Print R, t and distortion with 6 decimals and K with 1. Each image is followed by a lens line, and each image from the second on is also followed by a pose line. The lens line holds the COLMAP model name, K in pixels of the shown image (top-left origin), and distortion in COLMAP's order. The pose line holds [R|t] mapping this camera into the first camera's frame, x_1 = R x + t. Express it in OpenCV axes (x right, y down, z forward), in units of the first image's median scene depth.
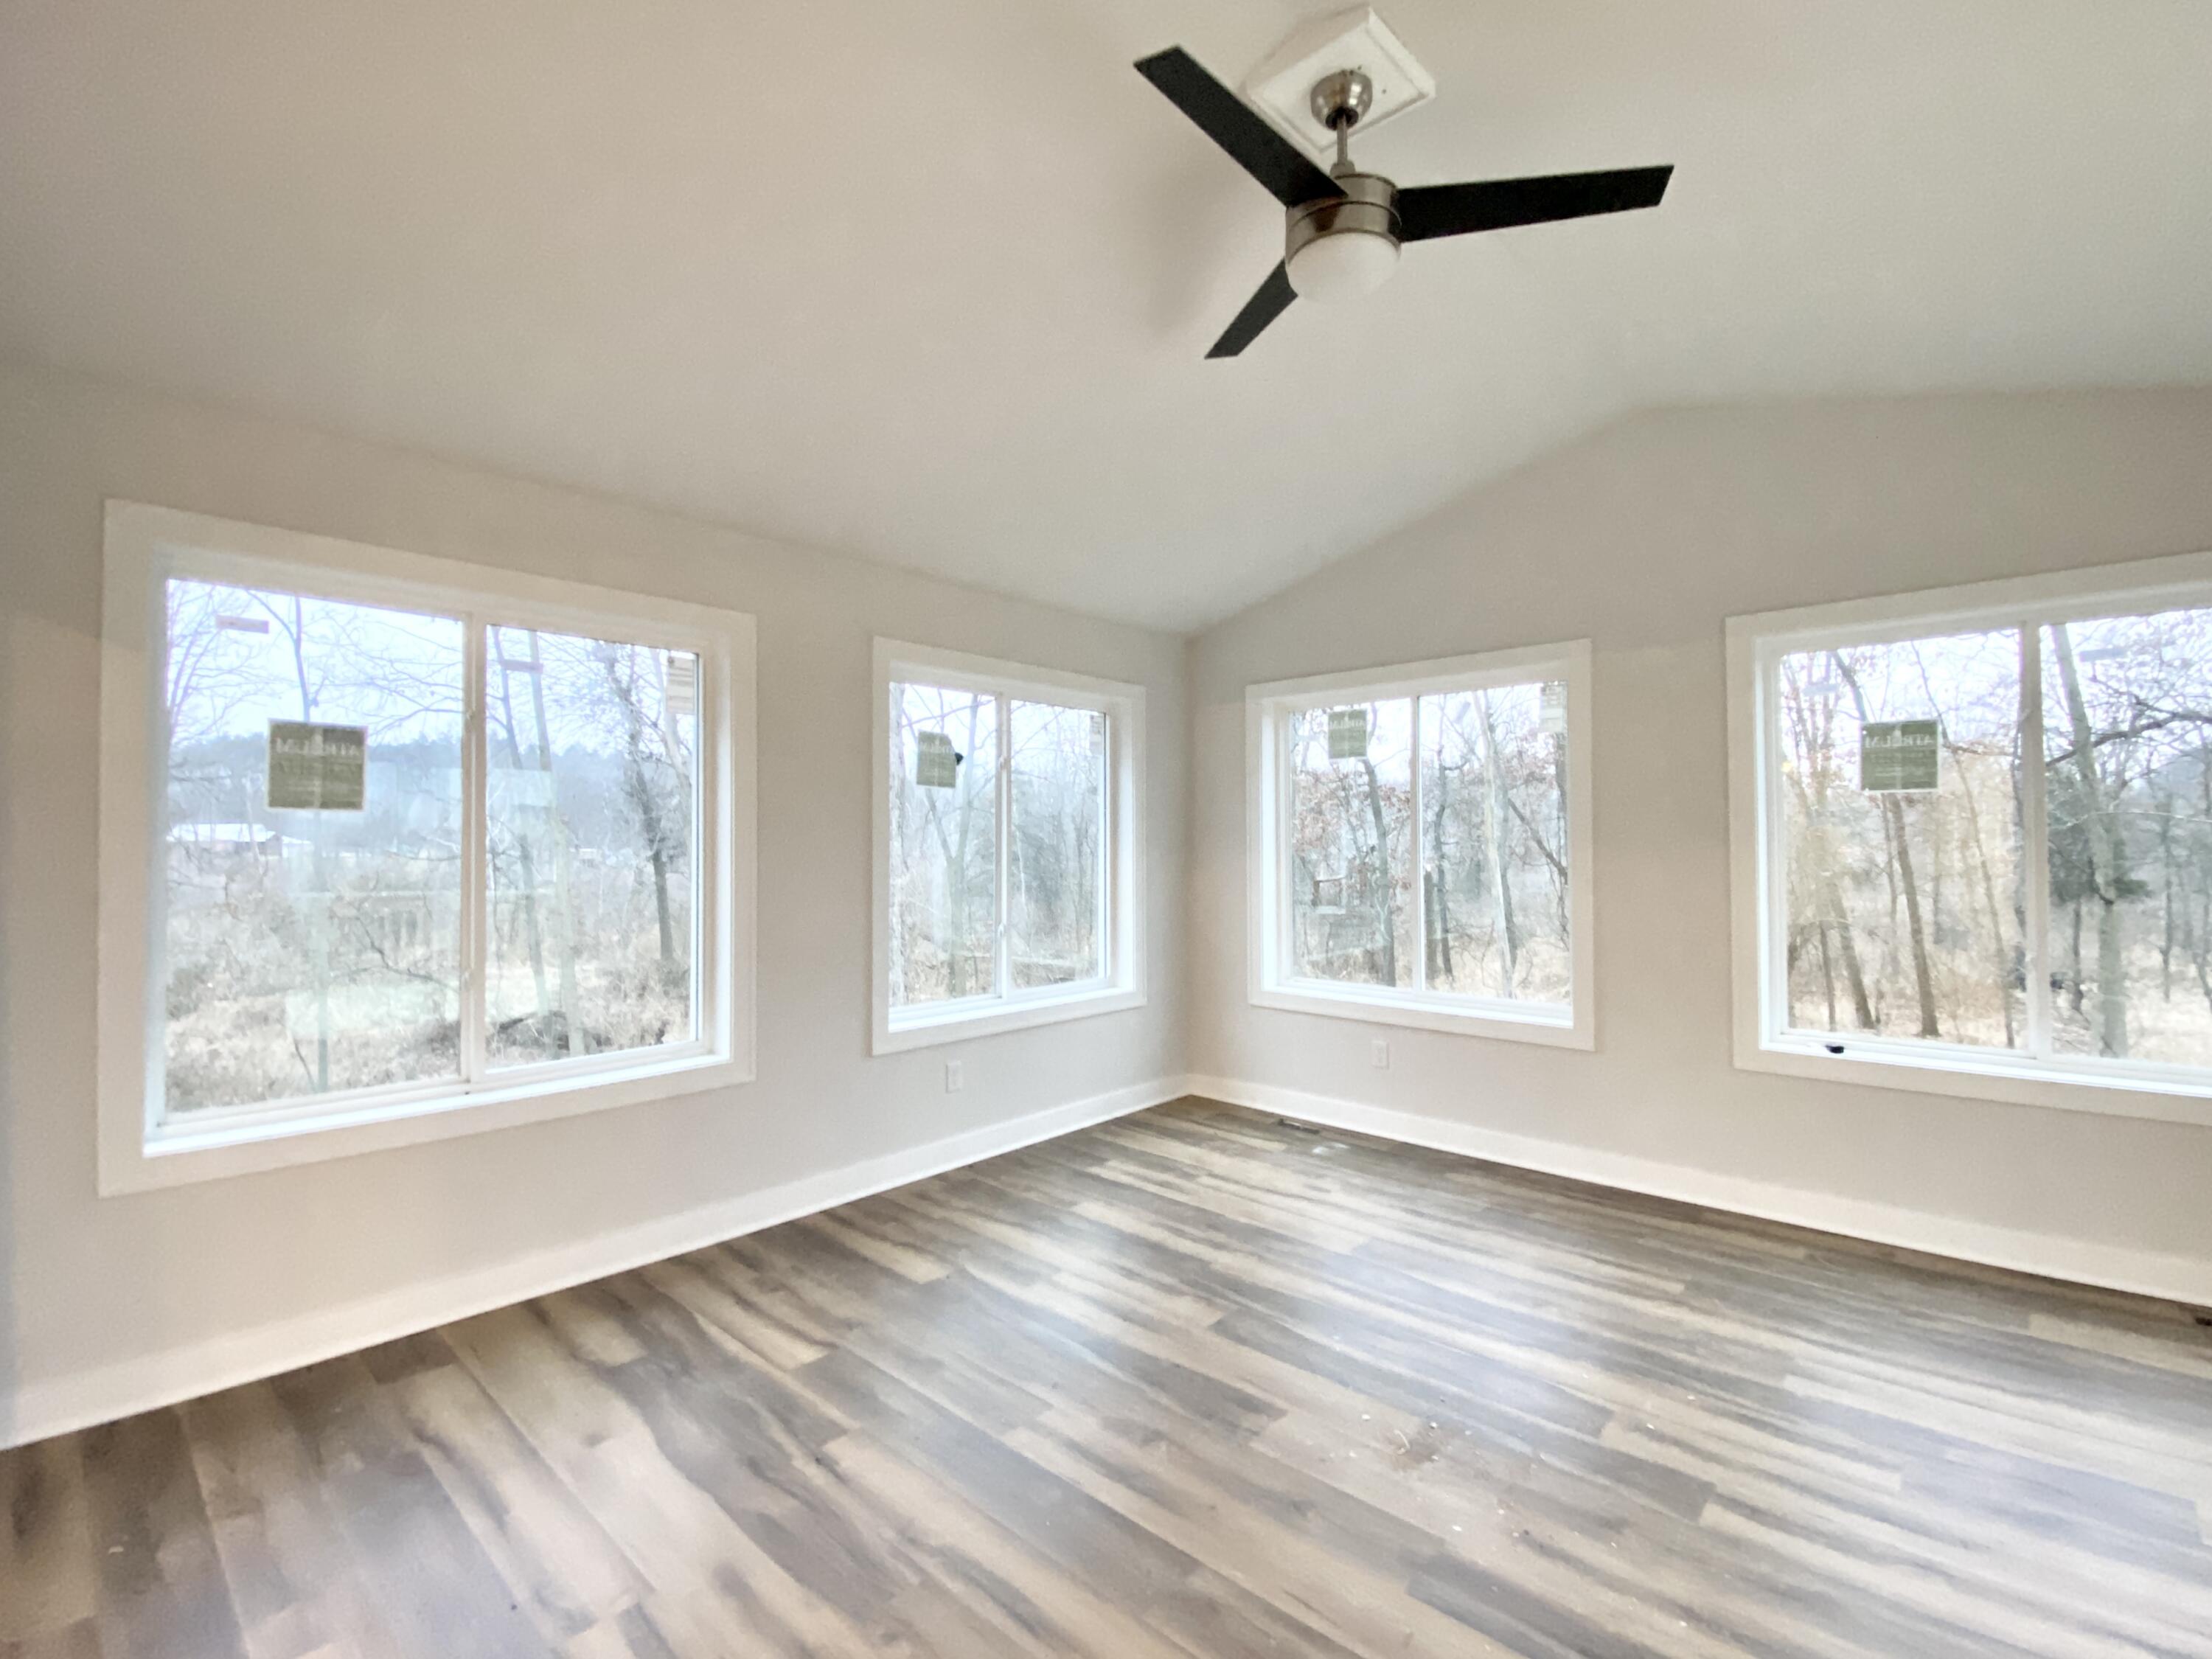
lens RADIAL K [[961.4, 0, 1091.9], [0, 961.4, 829.5], [0, 0, 1]] dist [0.038643, -0.023221]
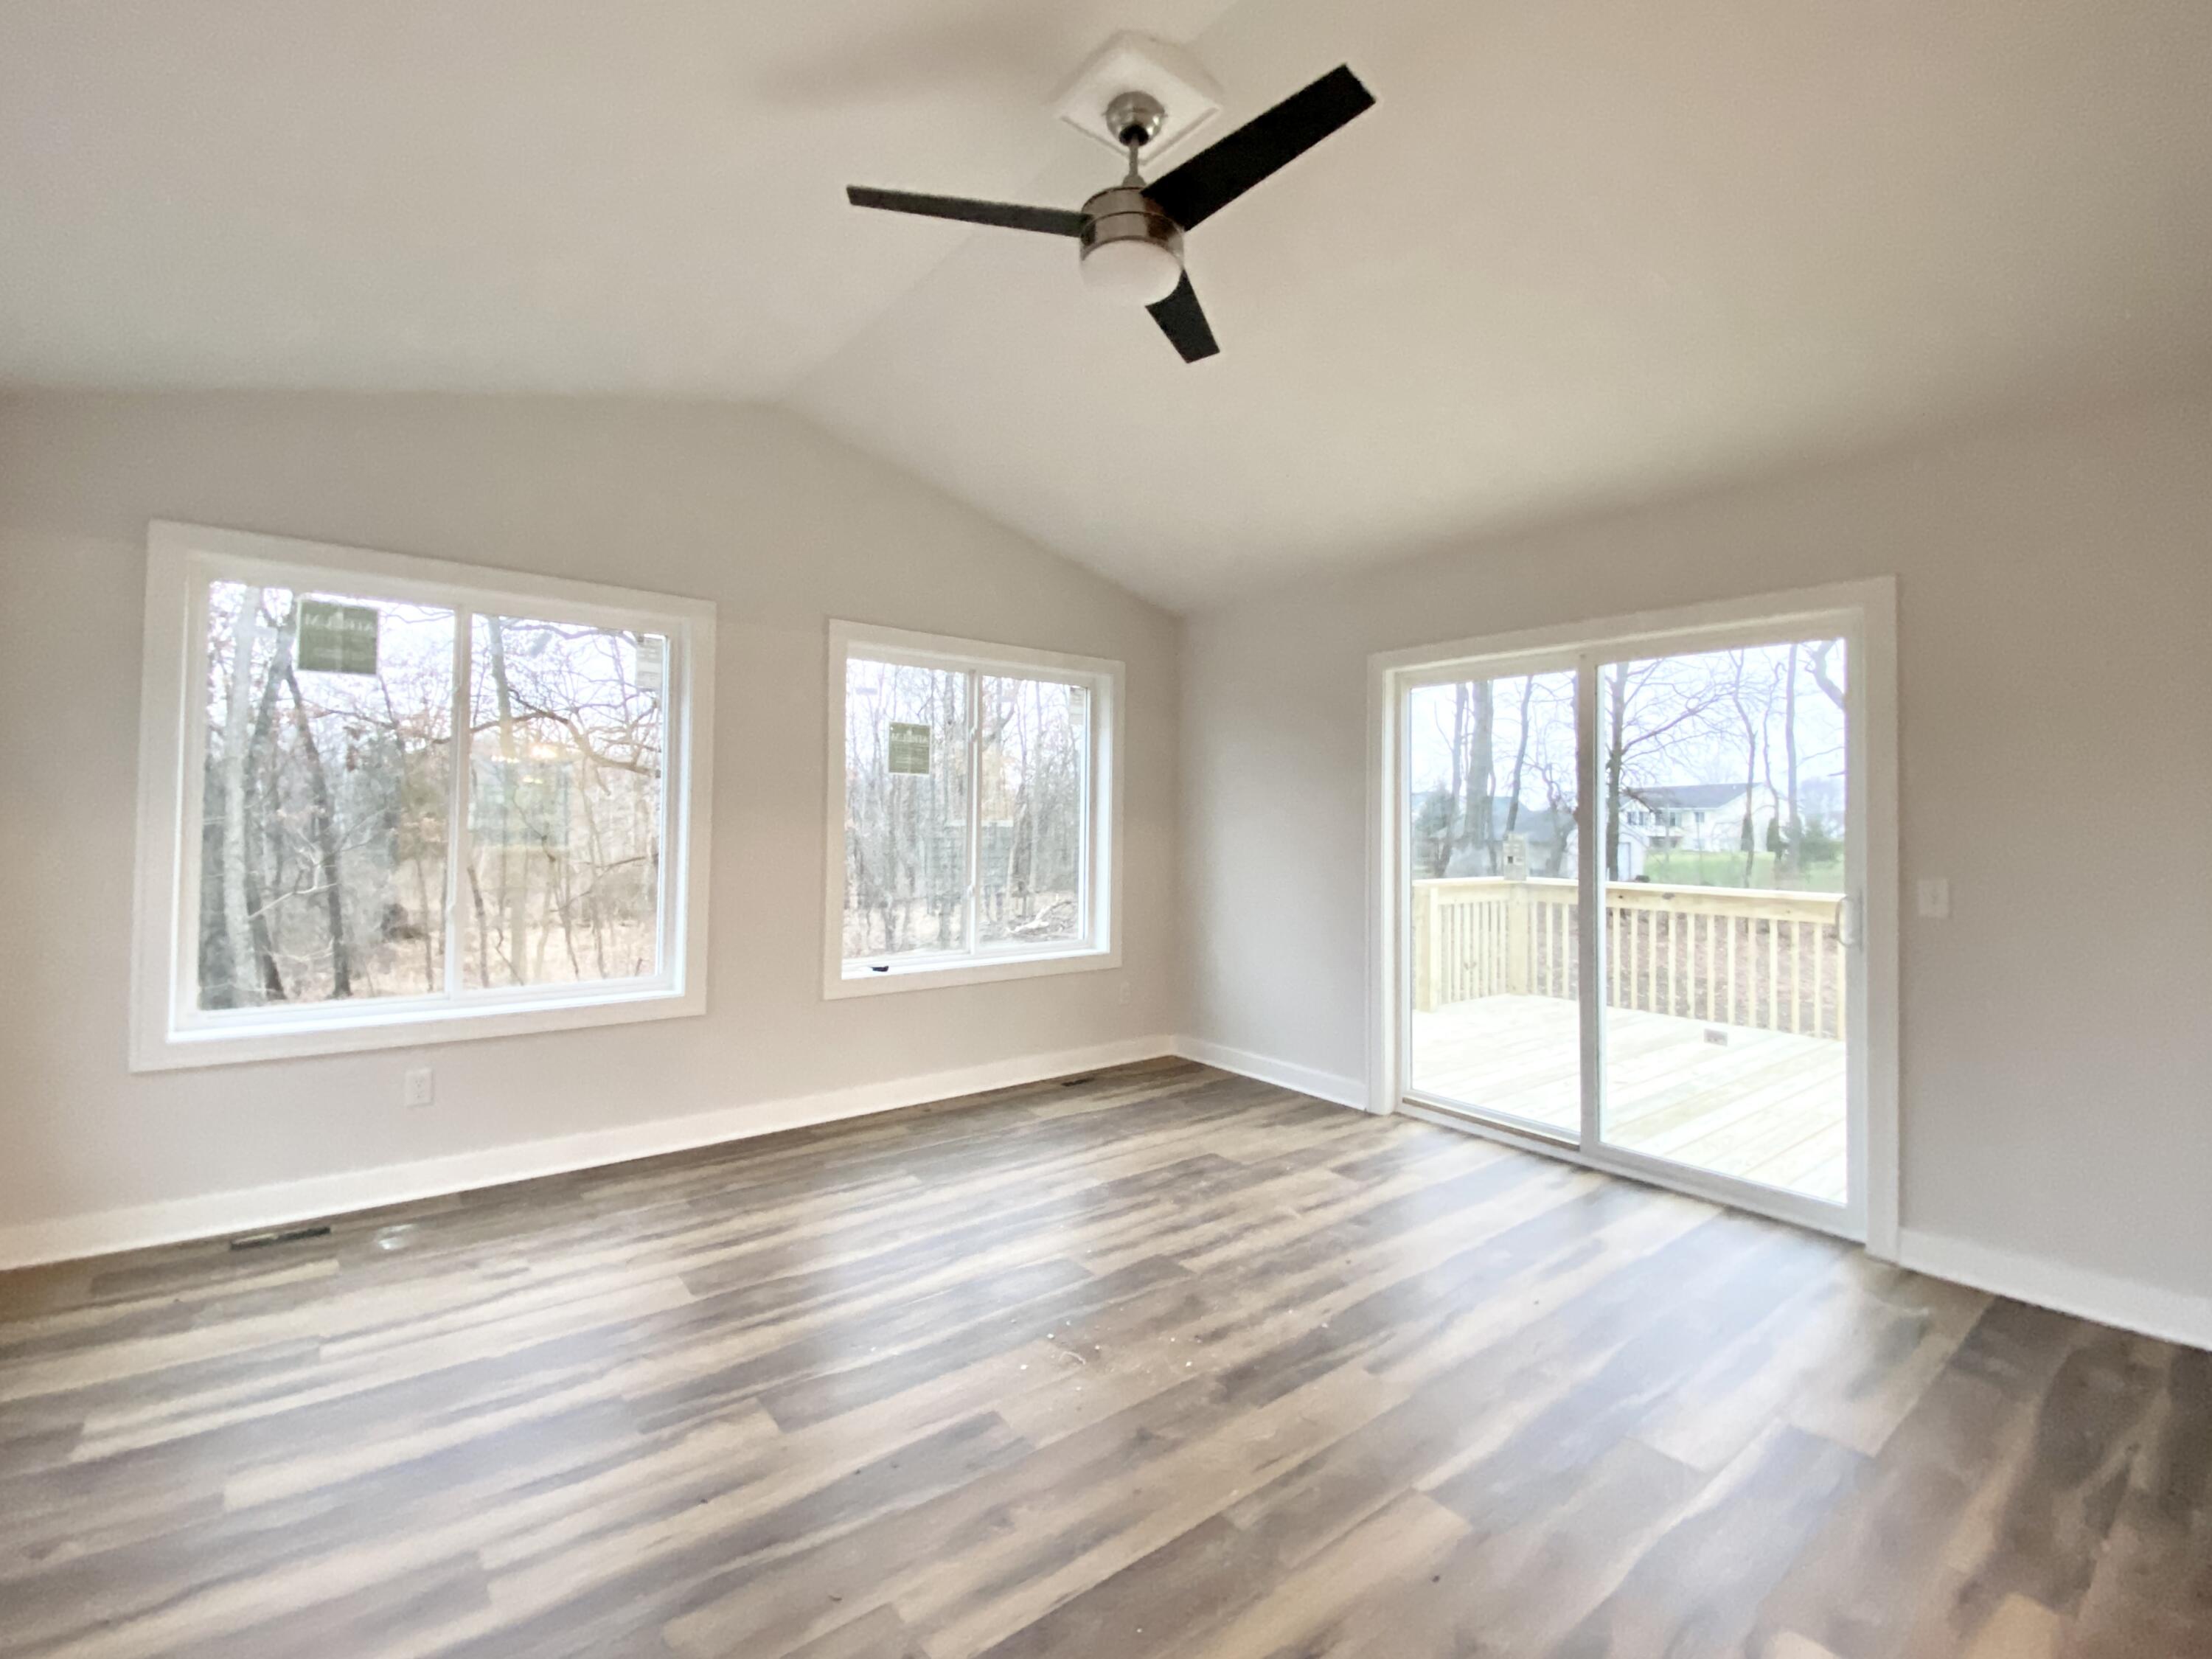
lens RADIAL K [[978.3, 0, 1101.8], [0, 978.3, 795.5], [0, 0, 1]] dist [0.040700, -0.023513]
pose [[0.171742, 0.032154, 0.984617, -0.444315], [-0.034885, 0.999039, -0.026540, 0.016166], [-0.984524, -0.029791, 0.172699, 0.448395]]
